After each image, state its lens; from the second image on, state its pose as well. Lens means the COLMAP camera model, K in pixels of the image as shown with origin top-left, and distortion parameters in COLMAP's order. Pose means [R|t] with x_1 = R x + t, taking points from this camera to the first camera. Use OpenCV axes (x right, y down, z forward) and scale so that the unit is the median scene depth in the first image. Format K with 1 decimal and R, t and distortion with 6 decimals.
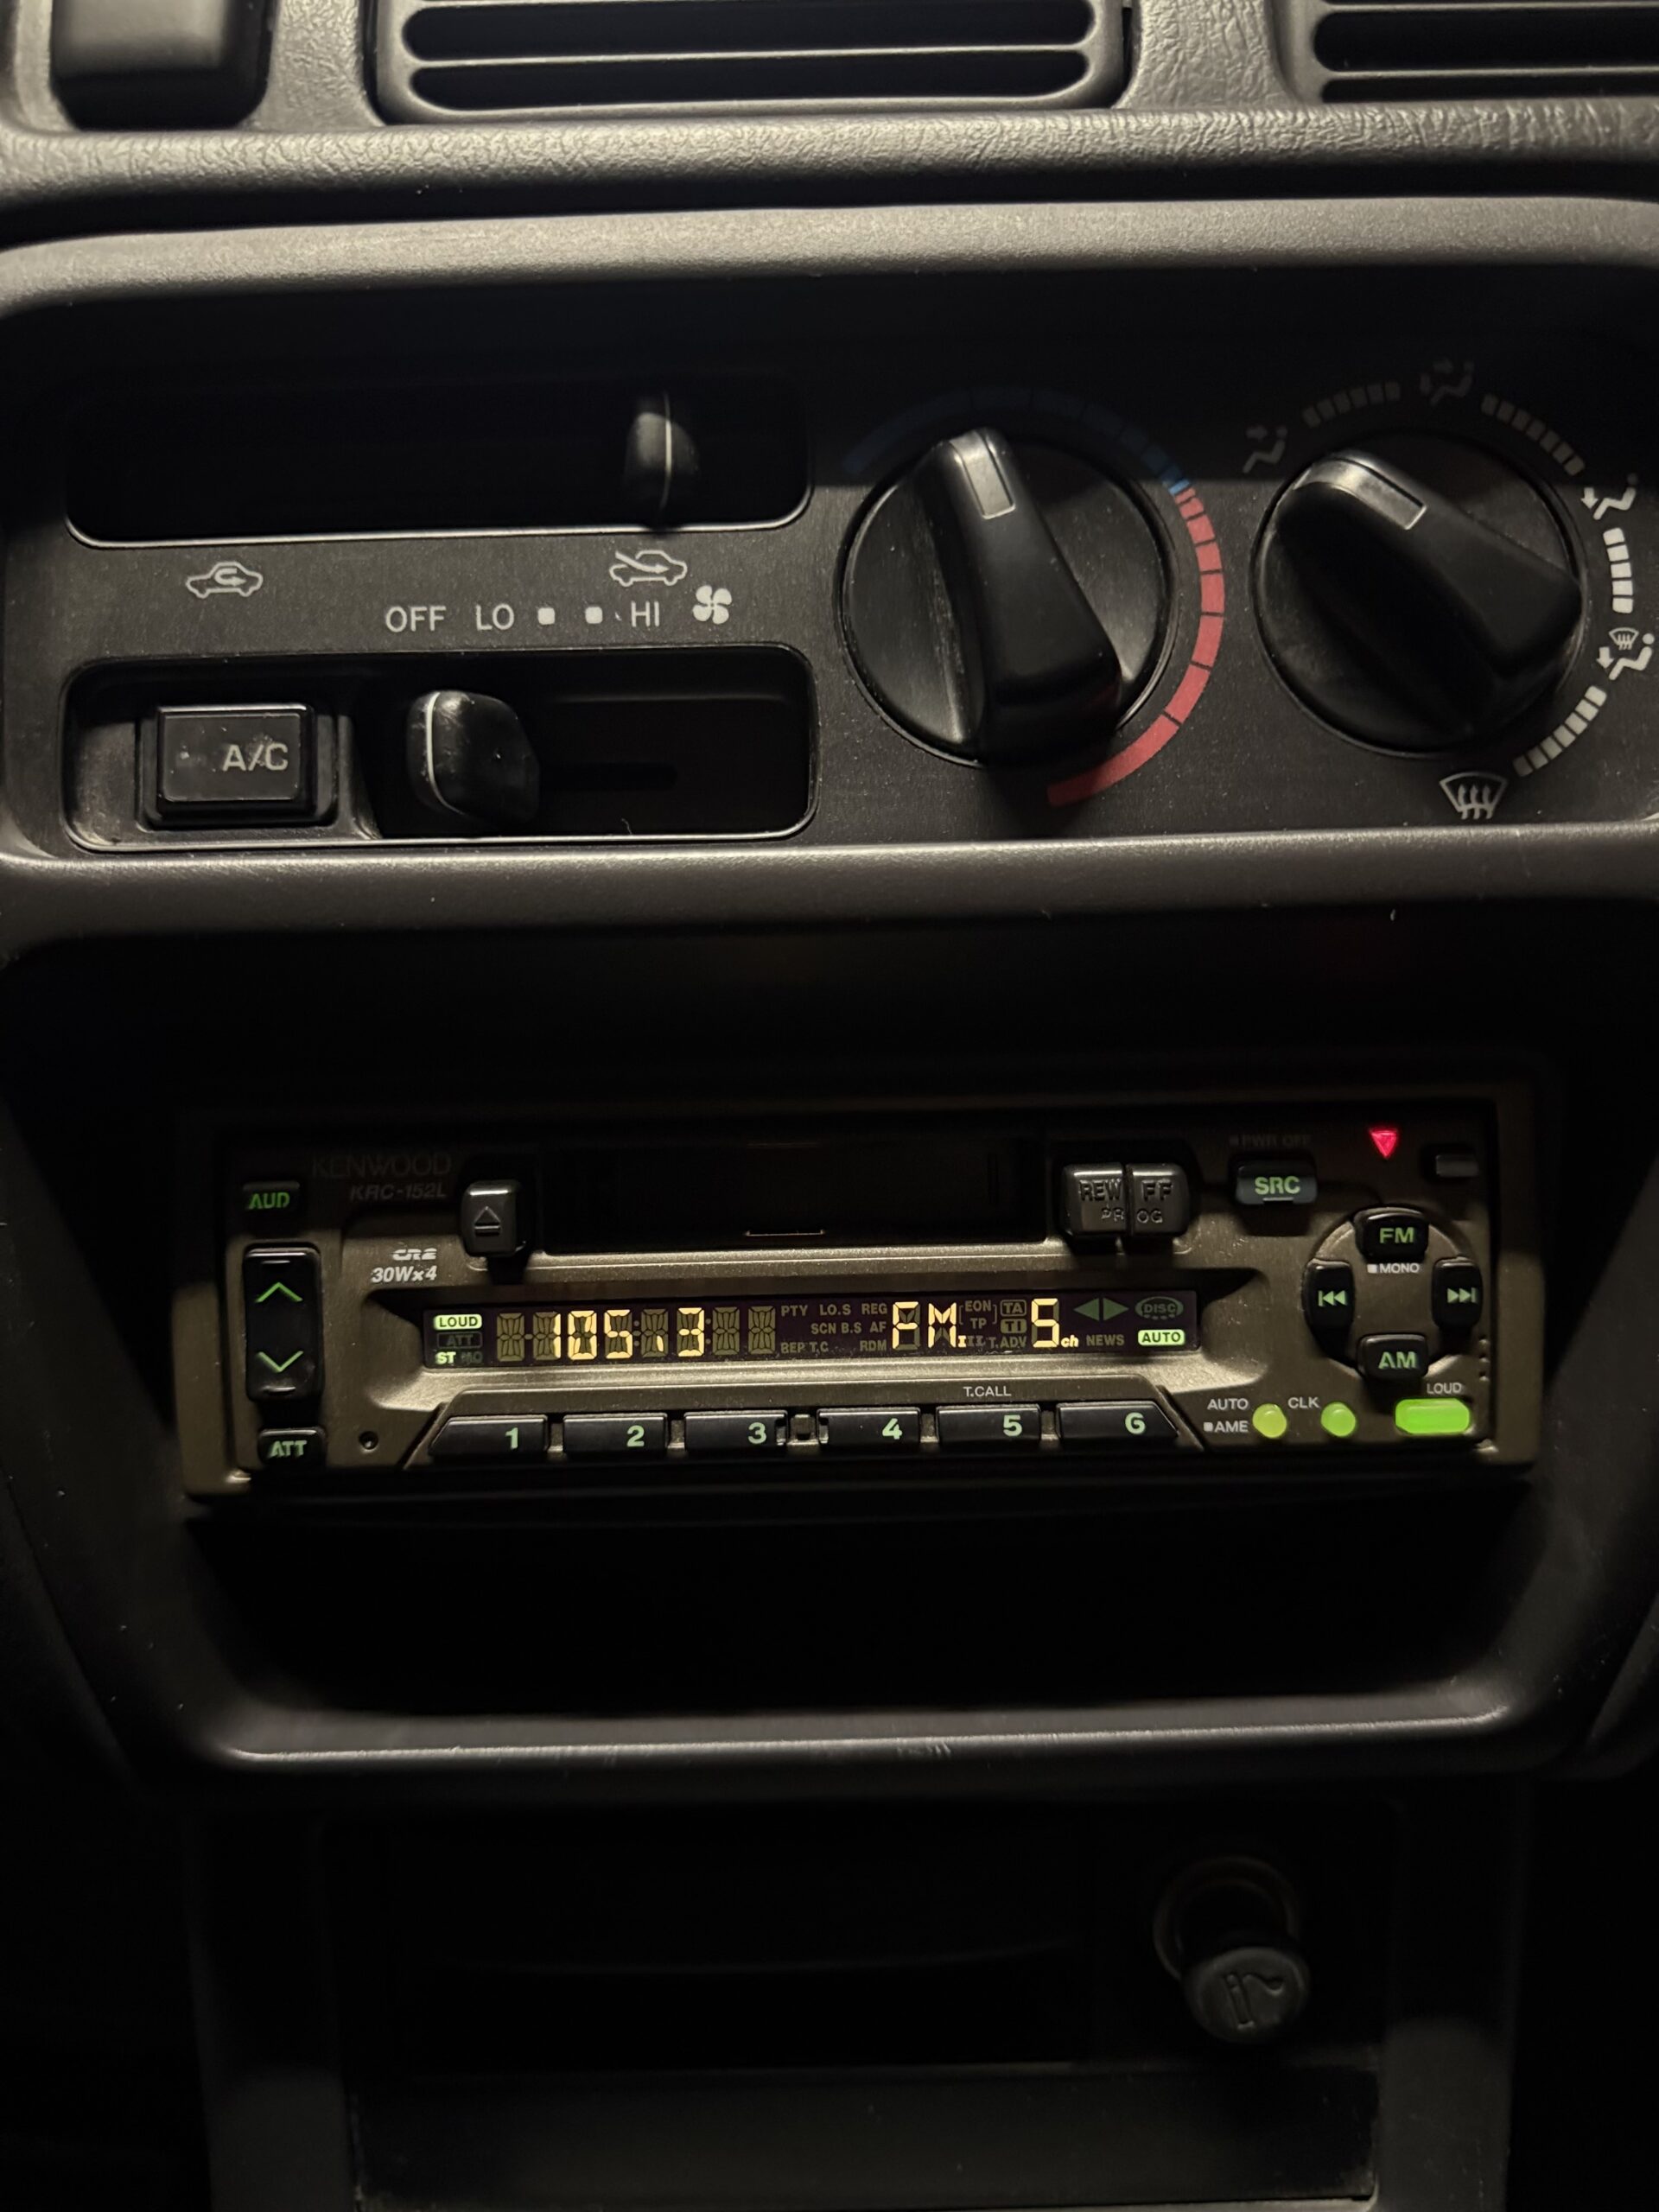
lens RADIAL K [[1527.7, 0, 774.4], [0, 1527.7, 1072.5], [0, 0, 1]] dist [0.028016, -0.062650]
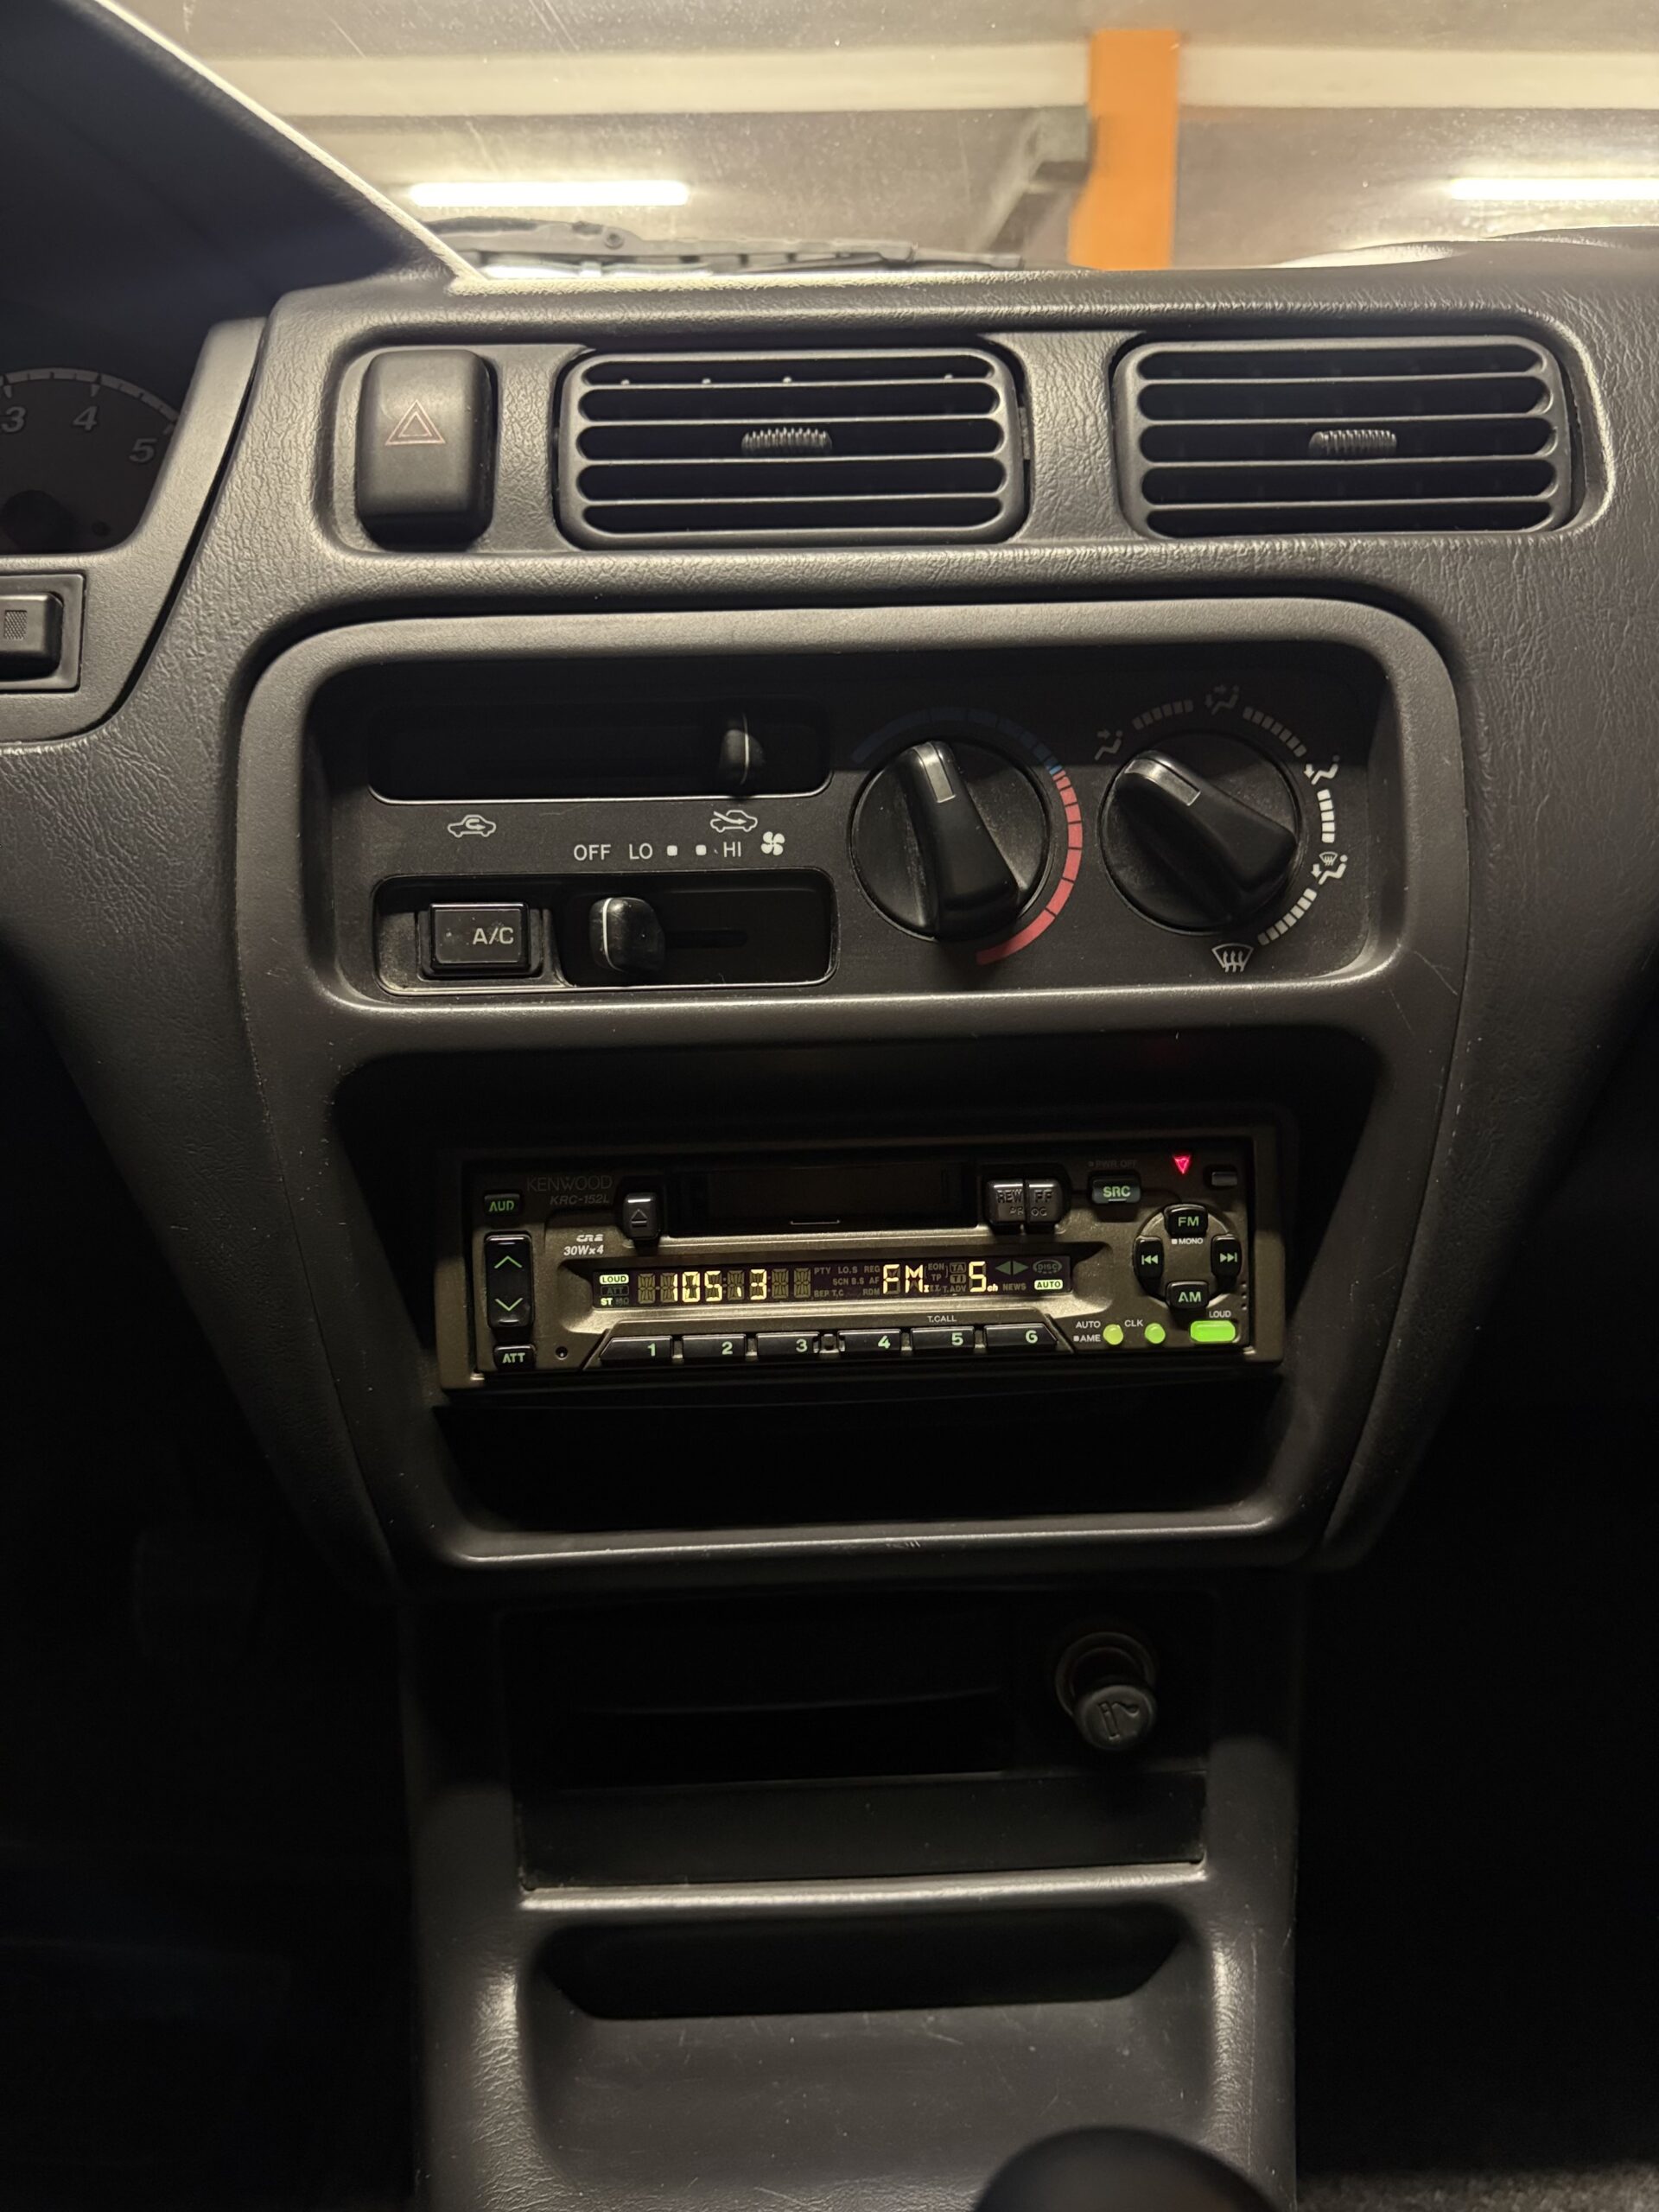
lens RADIAL K [[1527.7, 0, 756.8], [0, 1527.7, 1105.2], [0, 0, 1]] dist [0.028016, -0.062650]
pose [[0.999917, -0.007610, 0.010439, -0.074775], [0.007226, 0.999314, 0.036332, -0.081409], [-0.010709, -0.036253, 0.999285, -0.630994]]
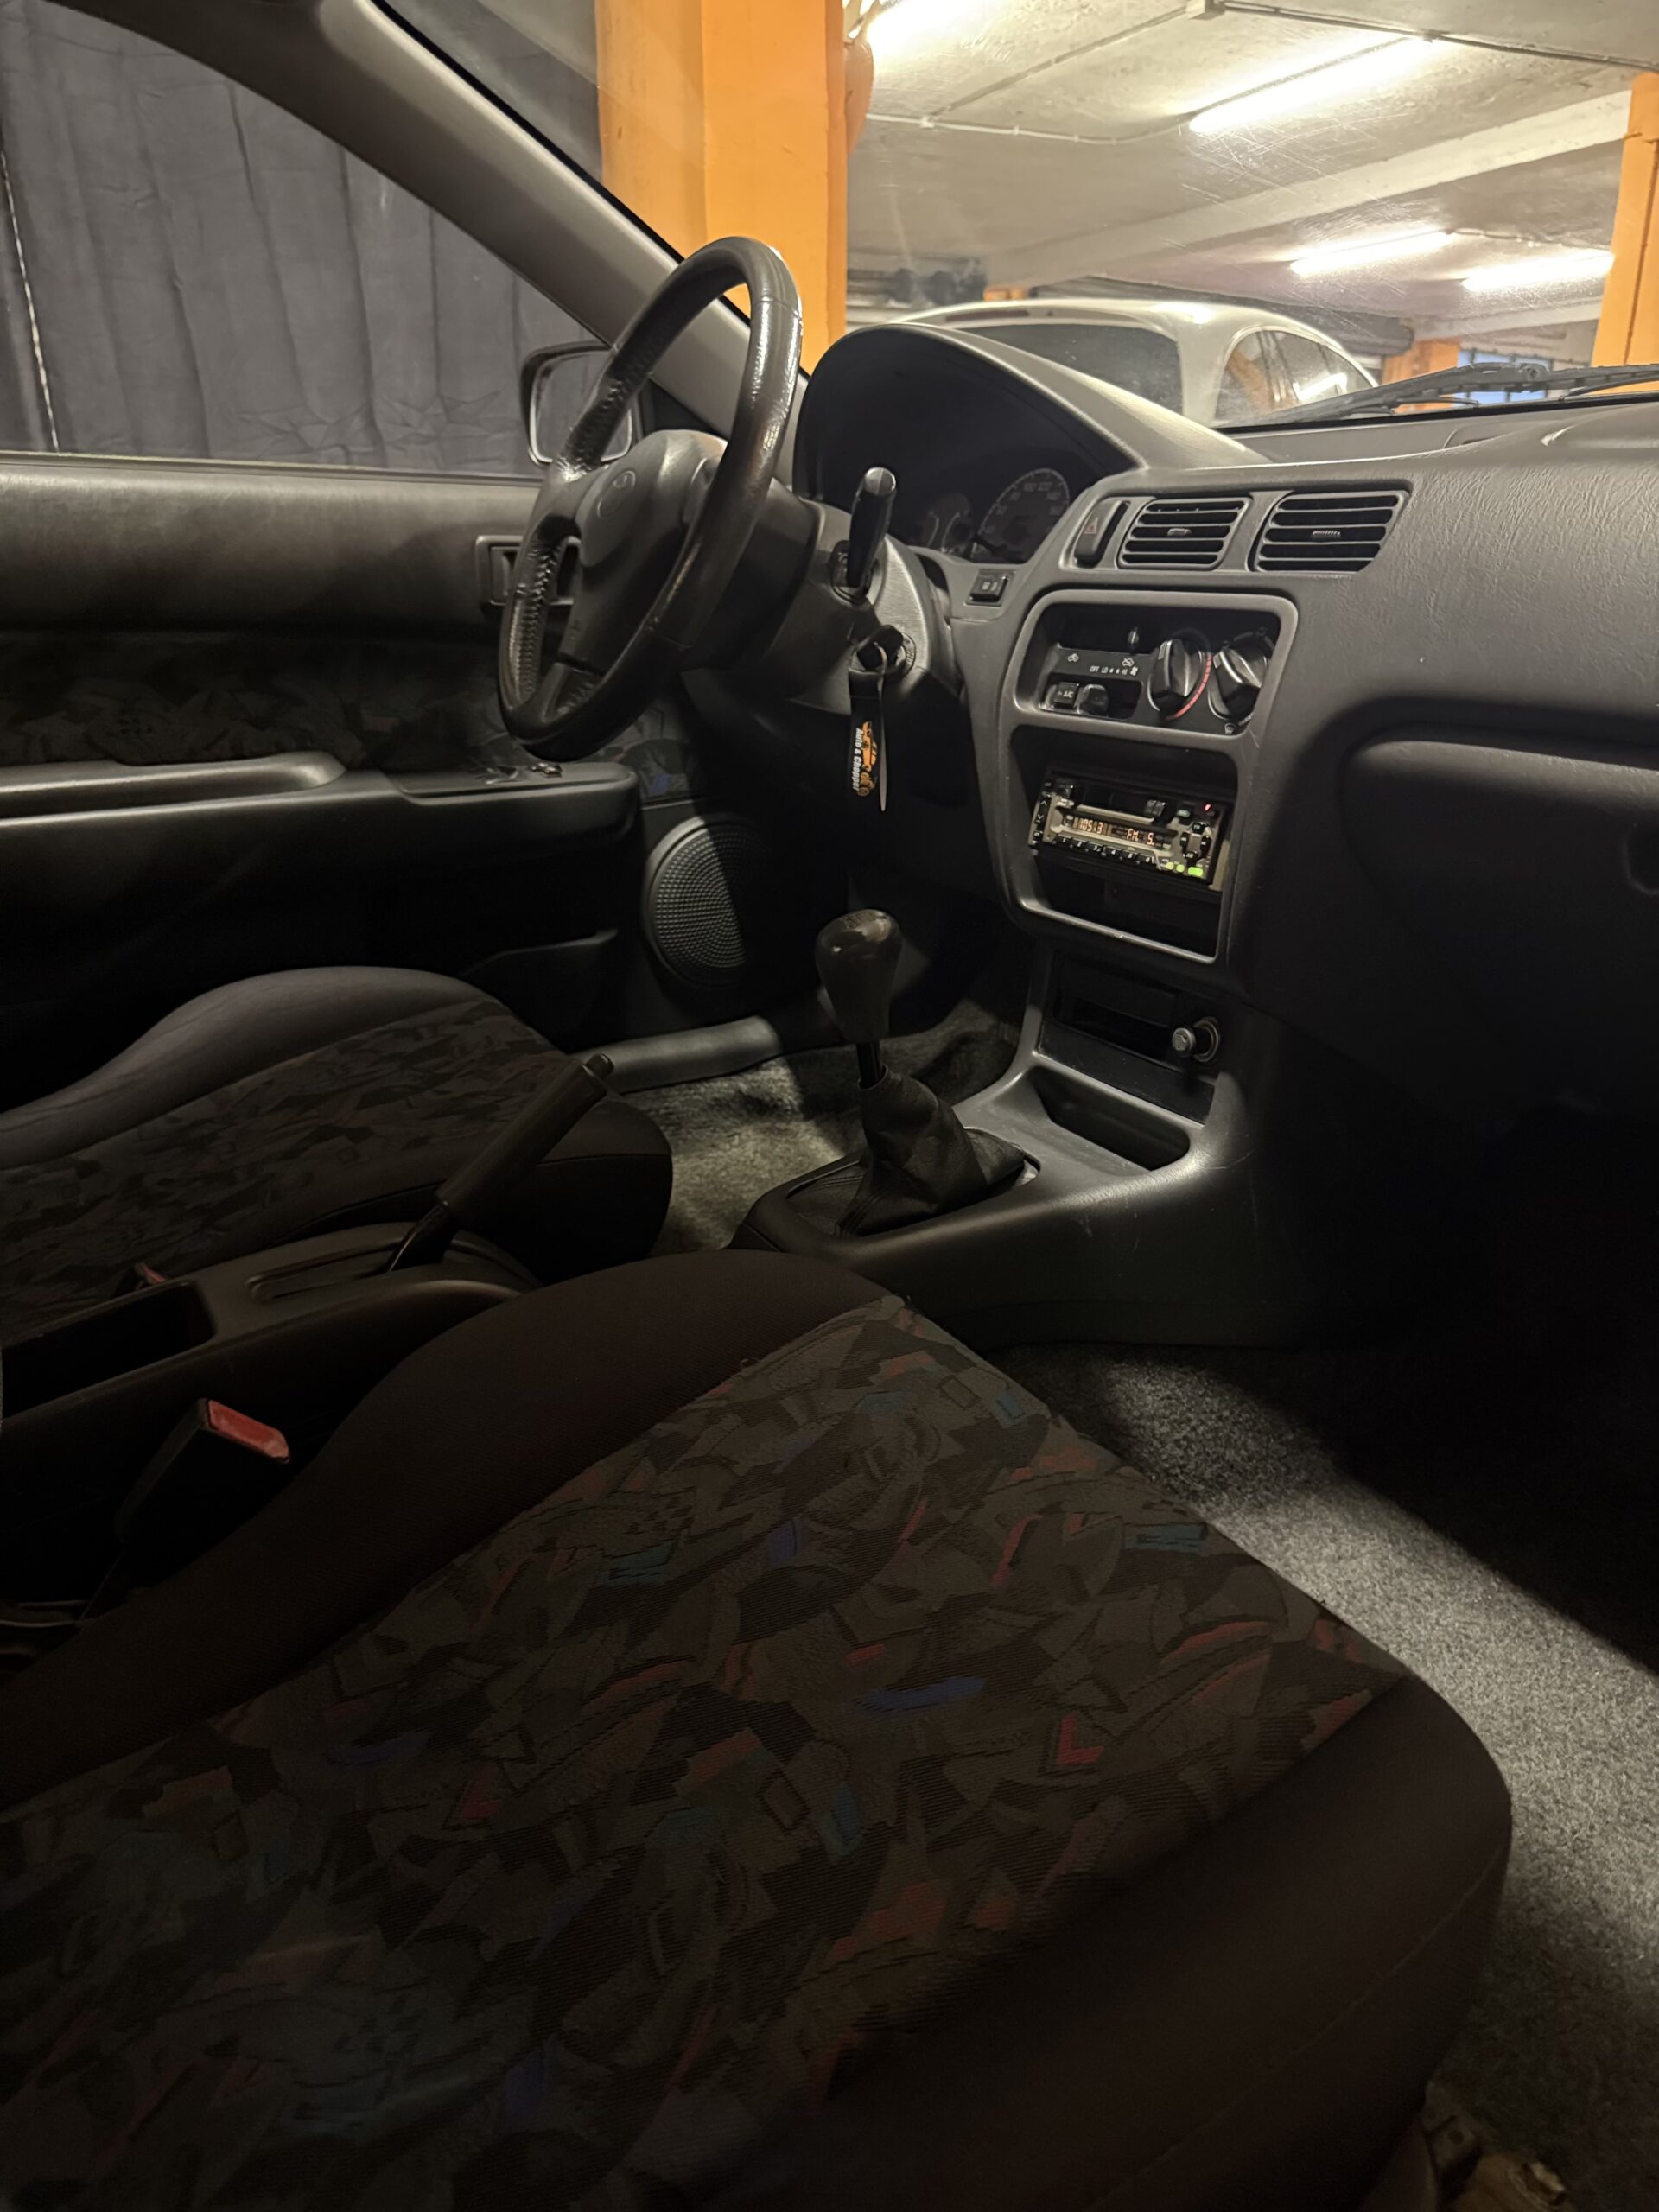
lens RADIAL K [[1527.7, 0, 826.0], [0, 1527.7, 1100.8], [0, 0, 1]] dist [0.028016, -0.062650]
pose [[0.494601, 0.312200, -0.811111, 3.694723], [-0.237842, 0.946250, 0.219184, 0.139229], [0.835943, 0.084508, 0.542271, -2.226822]]
